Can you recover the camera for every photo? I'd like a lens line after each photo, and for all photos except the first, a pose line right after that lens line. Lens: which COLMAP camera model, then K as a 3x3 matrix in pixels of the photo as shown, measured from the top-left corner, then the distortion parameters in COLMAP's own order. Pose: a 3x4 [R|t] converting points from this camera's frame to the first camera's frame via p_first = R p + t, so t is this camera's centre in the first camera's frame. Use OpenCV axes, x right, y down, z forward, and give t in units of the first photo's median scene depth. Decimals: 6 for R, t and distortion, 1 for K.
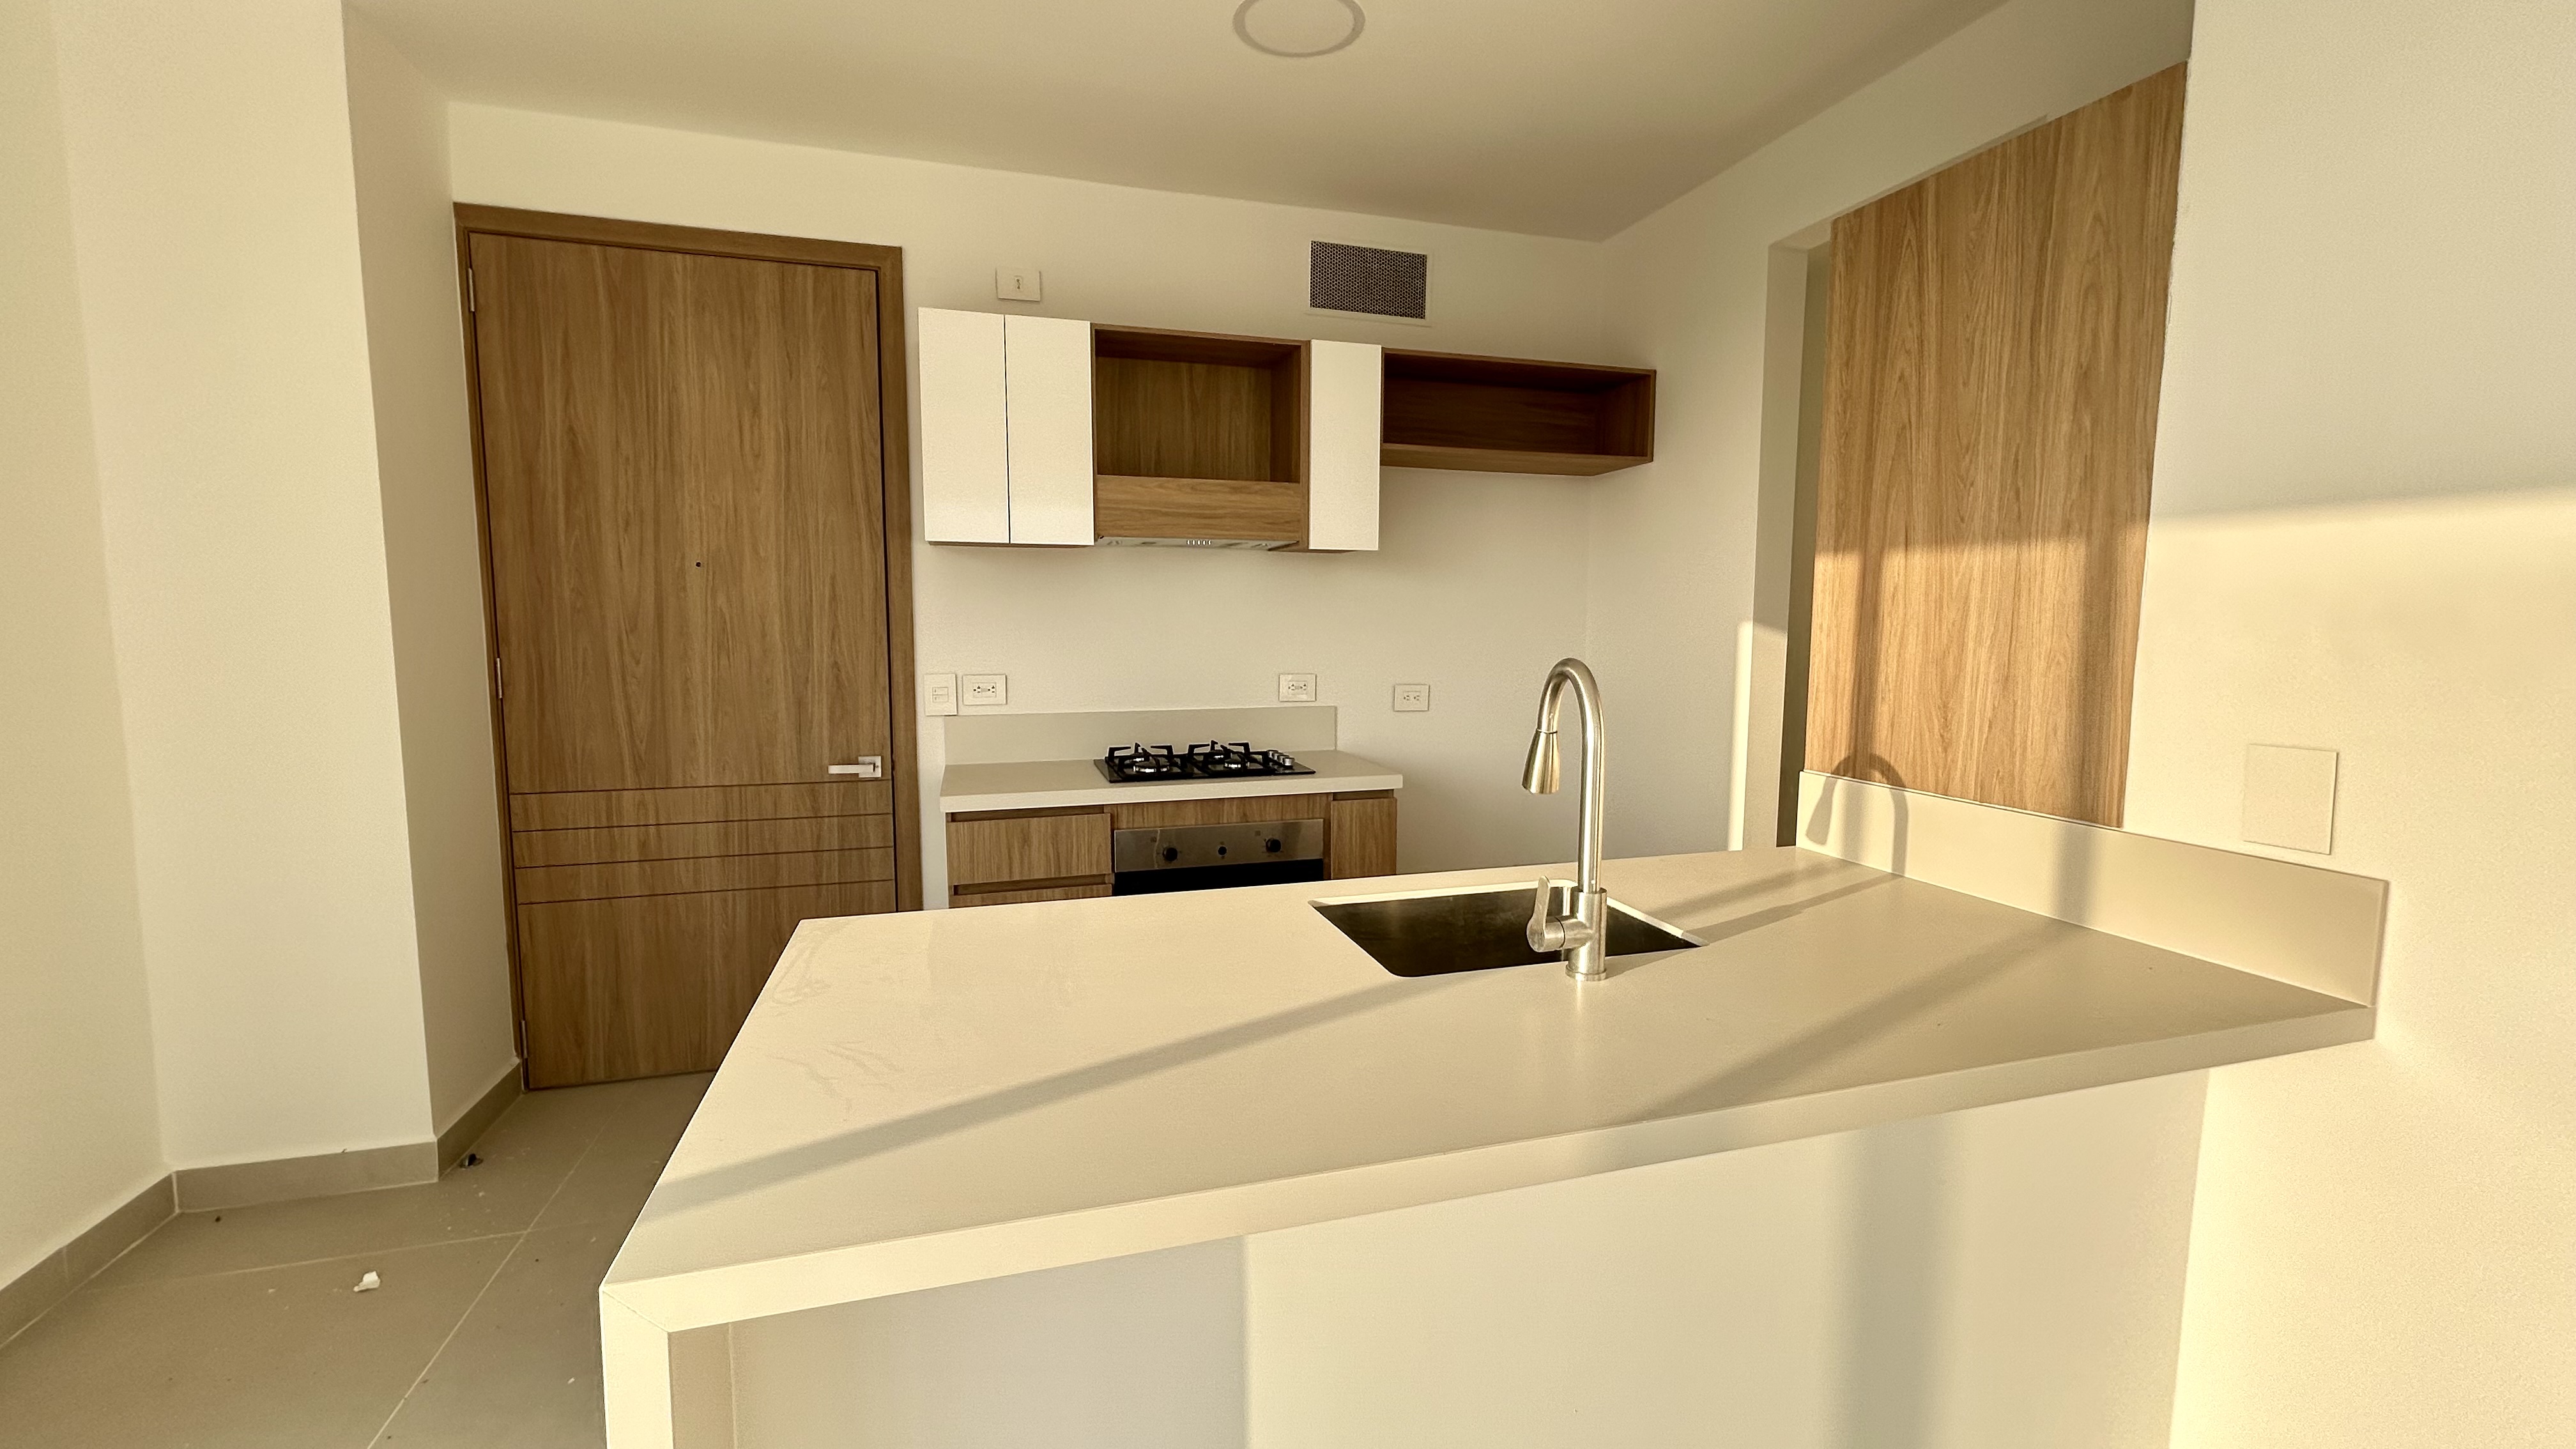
lens RADIAL K [[1038.2, 0, 1289.4], [0, 1038.2, 720.9], [0, 0, 1]] dist [-0.001290, -0.000921]
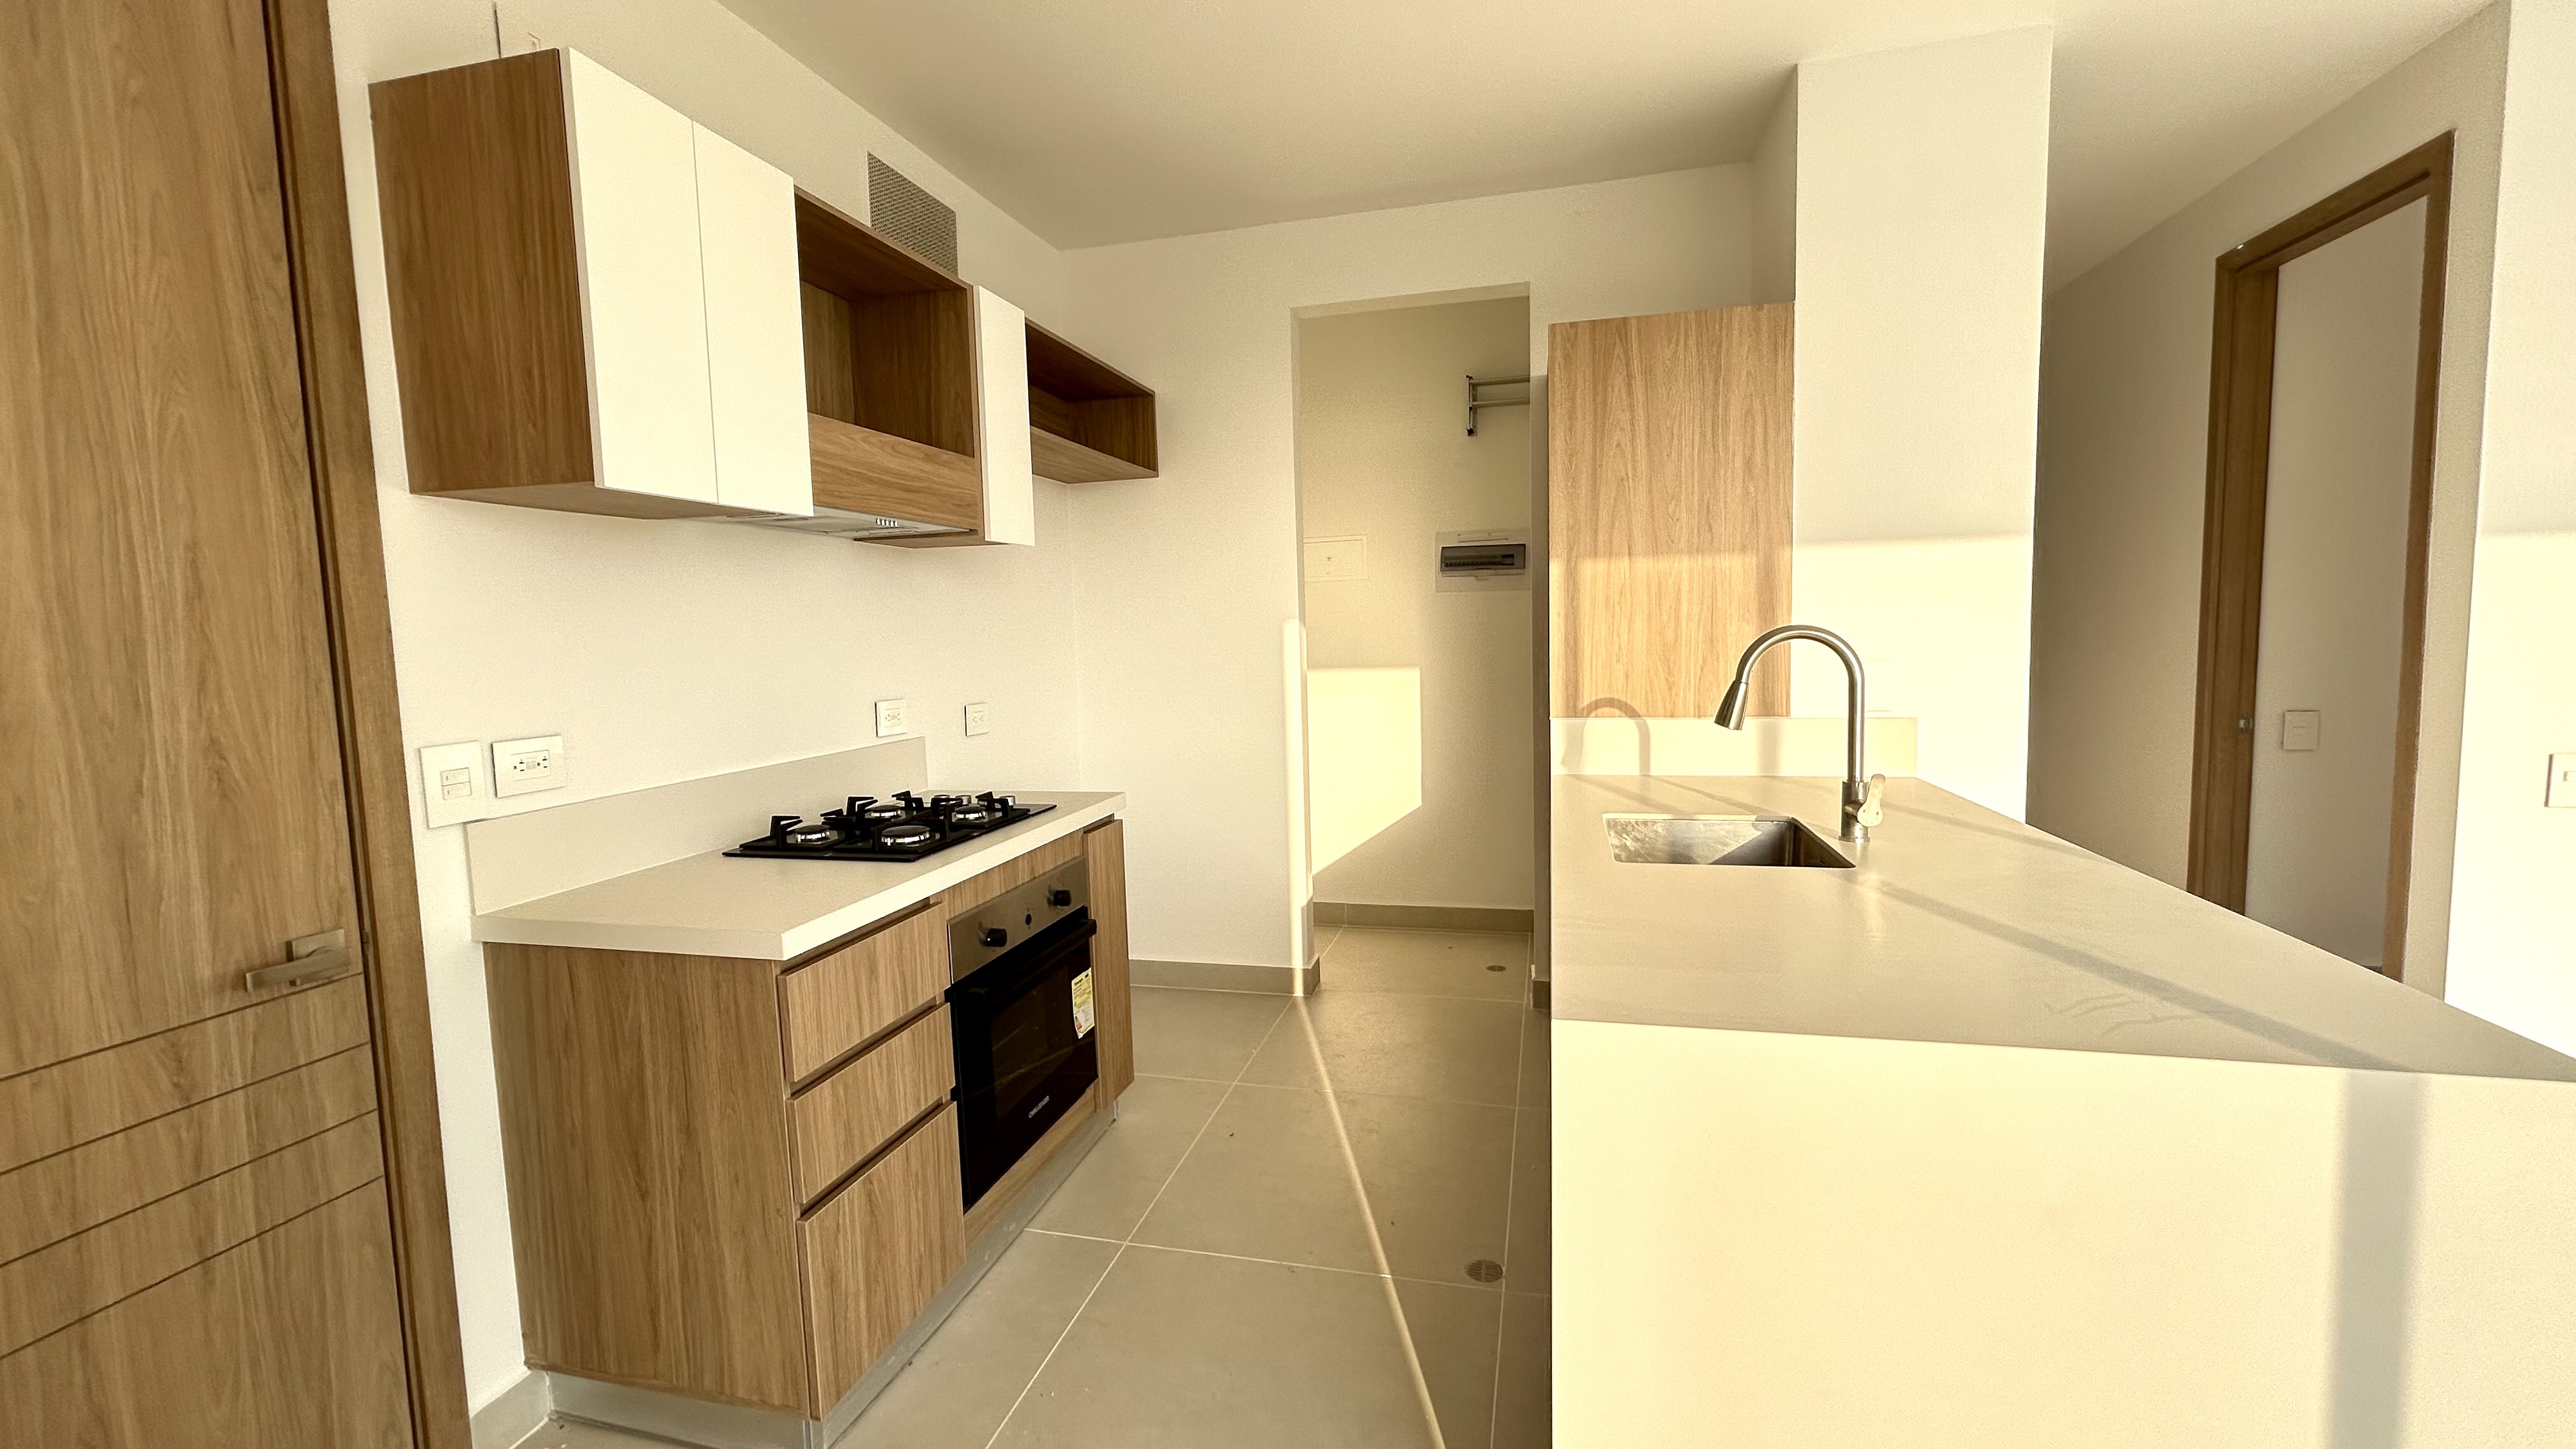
lens RADIAL K [[1038.2, 0, 1289.4], [0, 1038.2, 720.9], [0, 0, 1]] dist [-0.001290, -0.000921]
pose [[0.517545, -0.093962, 0.850481, -0.583163], [0.115565, 0.992521, 0.039330, -0.029917], [-0.847816, 0.077931, 0.524533, 0.390560]]
